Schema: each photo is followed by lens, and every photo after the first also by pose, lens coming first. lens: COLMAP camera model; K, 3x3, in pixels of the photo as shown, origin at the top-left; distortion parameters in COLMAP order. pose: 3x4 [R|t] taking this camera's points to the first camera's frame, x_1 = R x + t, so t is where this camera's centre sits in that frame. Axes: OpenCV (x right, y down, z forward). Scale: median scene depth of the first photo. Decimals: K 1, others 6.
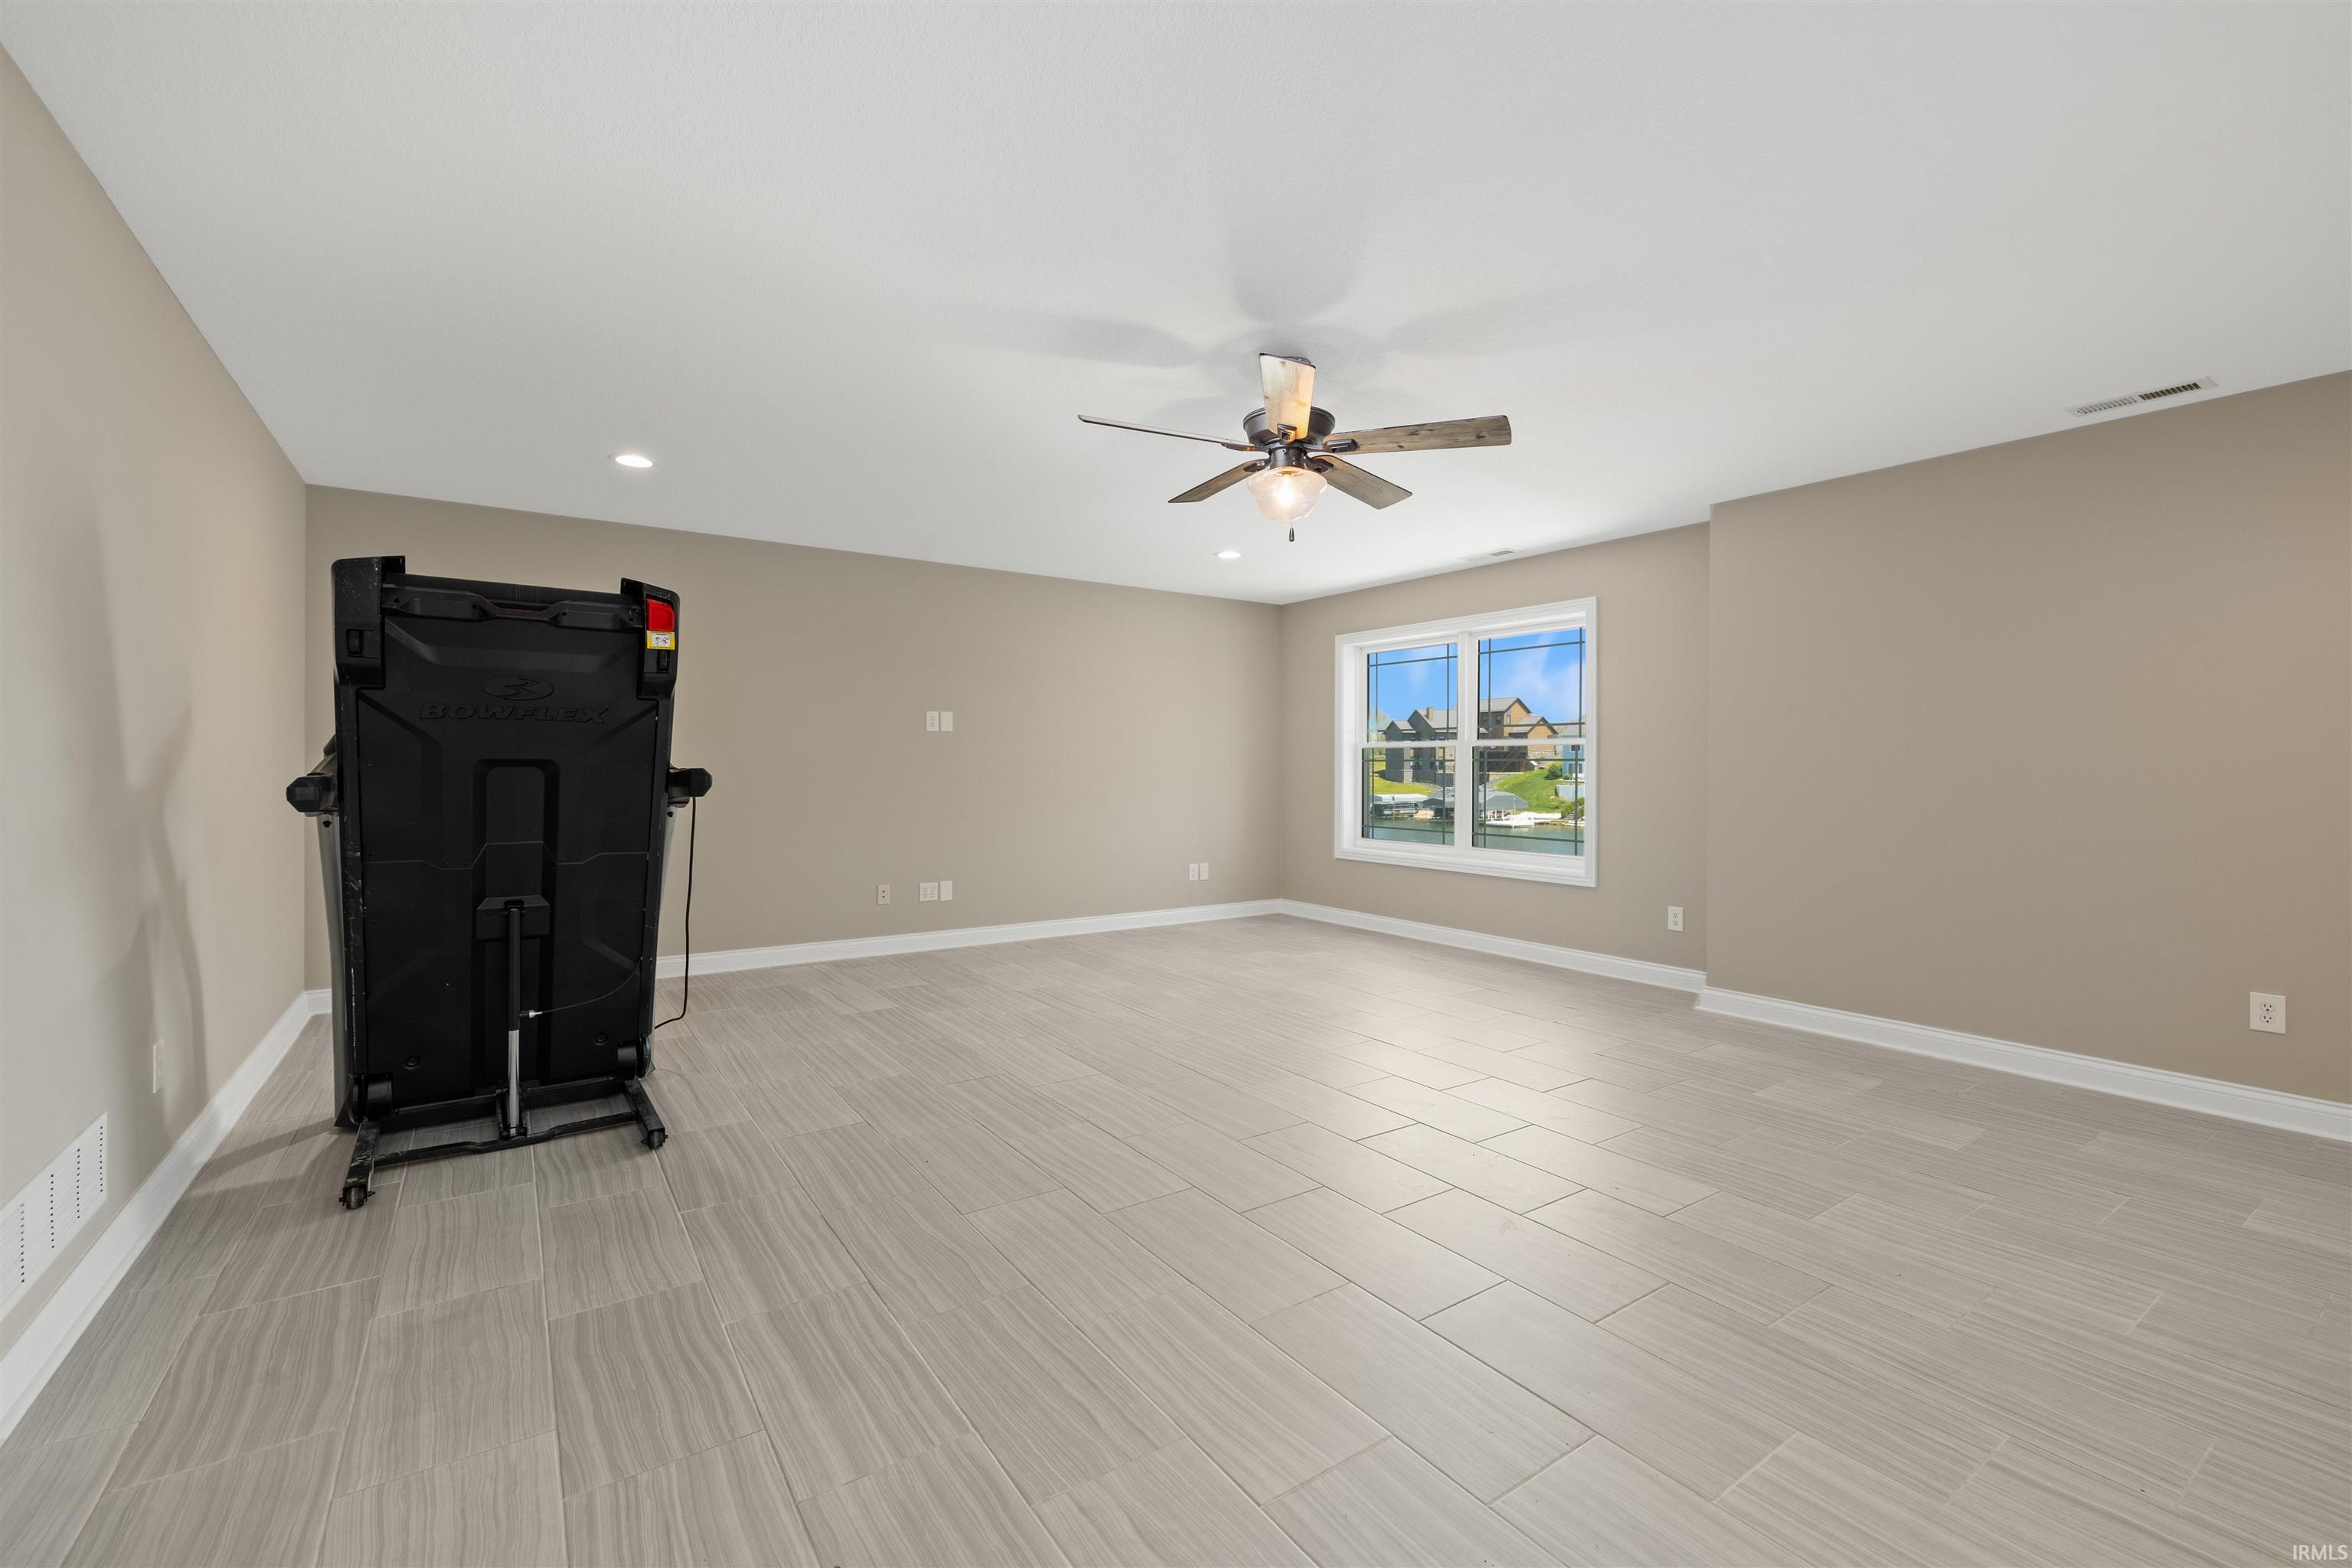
lens RADIAL K [[987.3, 0, 1167.5], [0, 987.3, 766.8], [0, 0, 1]] dist [0.002395, -0.000034]
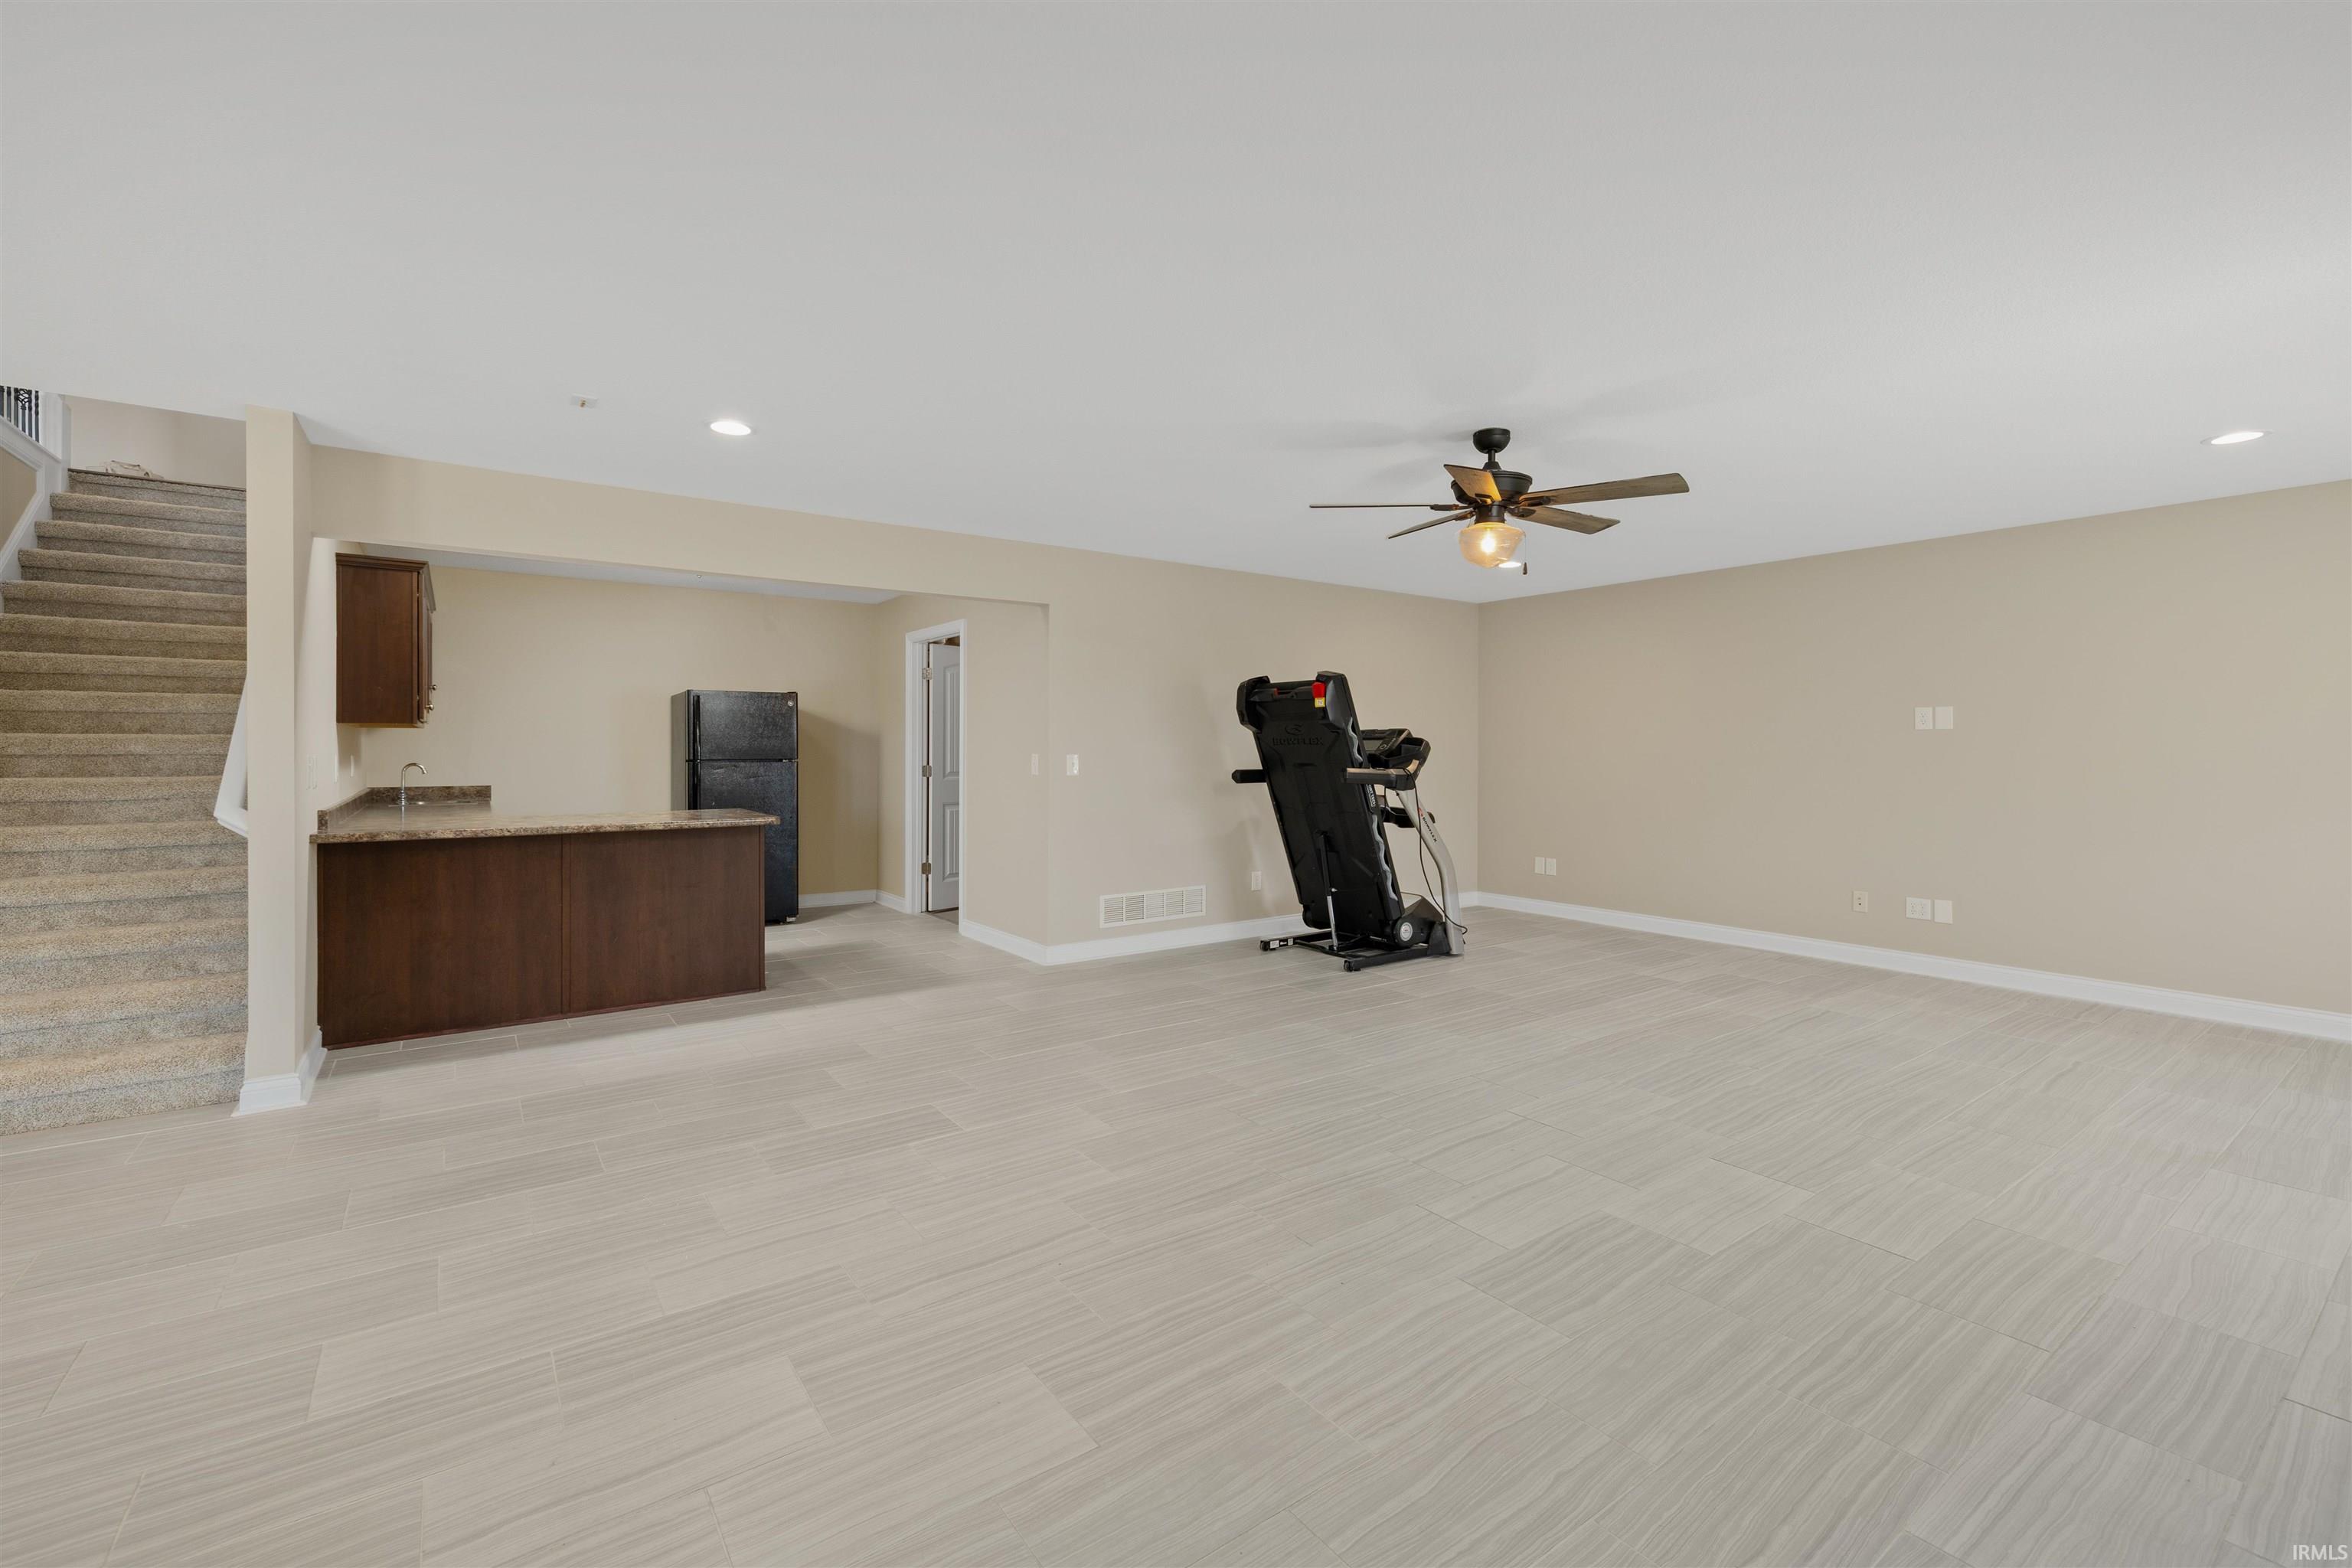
lens RADIAL K [[1006.8, 0, 1166.8], [0, 1006.8, 754.2], [0, 0, 1]] dist [-0.003690, -0.000409]
pose [[0.015858, 0.001056, -0.999874, 1.318871], [-0.004986, 0.999987, 0.000977, -0.022728], [0.999862, 0.004970, 0.015863, 0.596597]]
